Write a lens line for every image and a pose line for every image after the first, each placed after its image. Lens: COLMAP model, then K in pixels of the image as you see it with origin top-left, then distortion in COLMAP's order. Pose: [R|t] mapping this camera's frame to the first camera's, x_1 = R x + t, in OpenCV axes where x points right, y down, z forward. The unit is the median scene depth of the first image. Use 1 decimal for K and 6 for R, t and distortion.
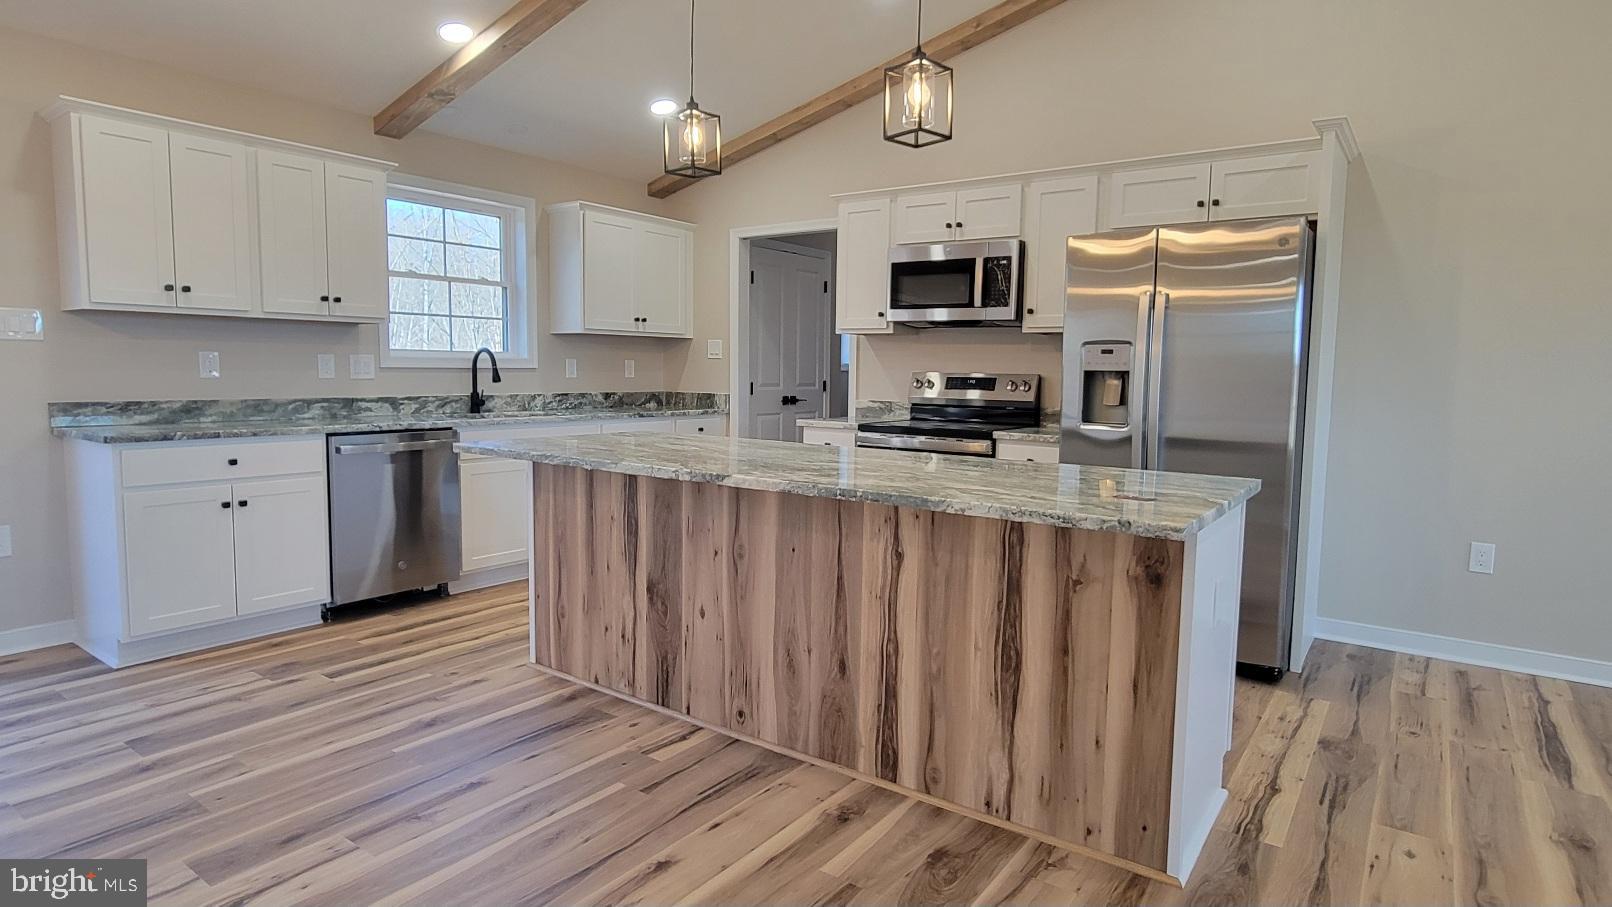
lens RADIAL K [[870.1, 0, 811.7], [0, 870.1, 447.1], [0, 0, 1]] dist [-0.000073, 0.002012]
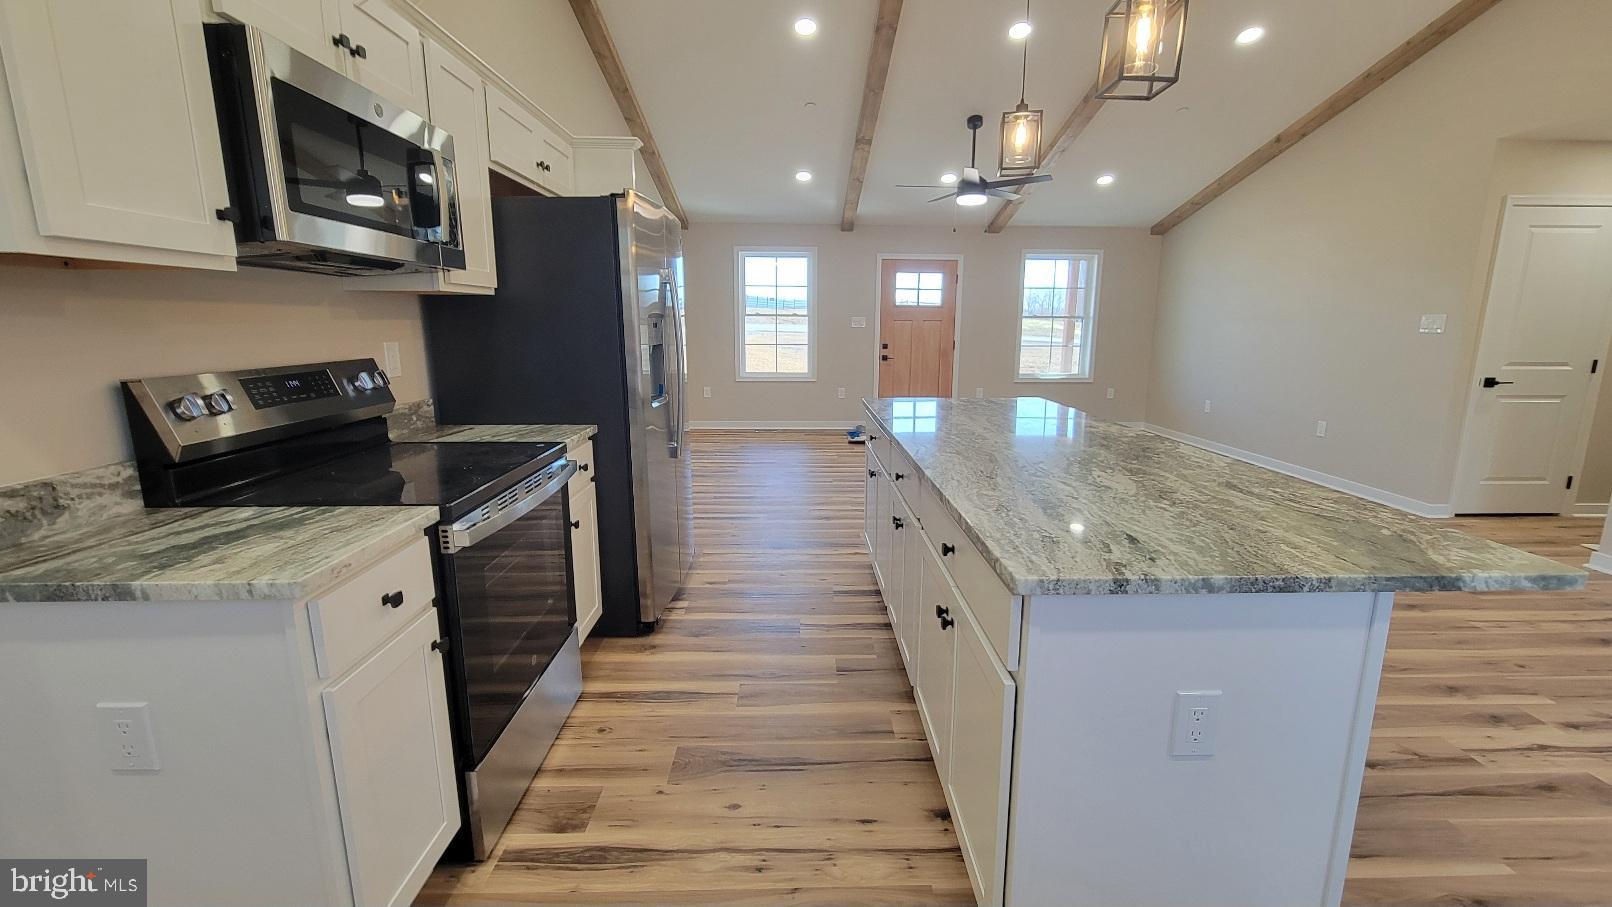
lens RADIAL K [[657.8, 0, 808.4], [0, 657.8, 450.8], [0, 0, 1]] dist [0.001008, -0.000129]
pose [[-0.598195, -0.176816, 0.781600, -0.378073], [0.054804, 0.964043, 0.260033, -0.161594], [-0.799474, 0.198385, -0.566996, 1.344422]]
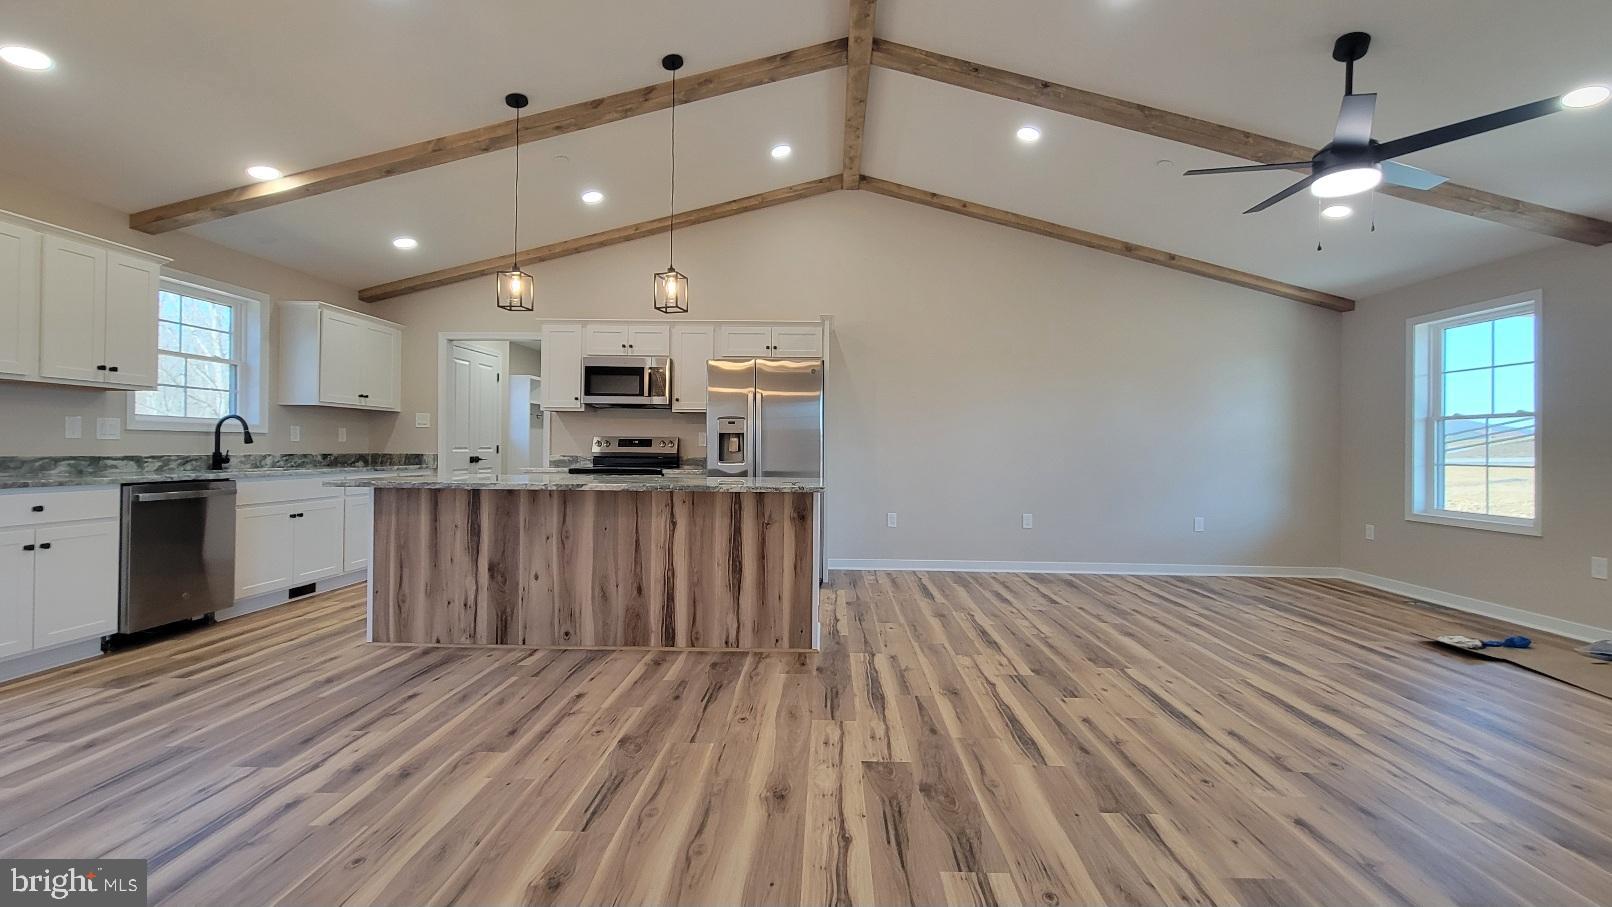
lens RADIAL K [[657.8, 0, 815.0], [0, 657.8, 449.7], [0, 0, 1]] dist [0.001008, -0.000129]
pose [[0.827297, -0.008567, 0.561699, -0.313781], [0.054521, 0.996388, -0.065105, 0.051168], [-0.559113, 0.084486, 0.824776, -0.263558]]
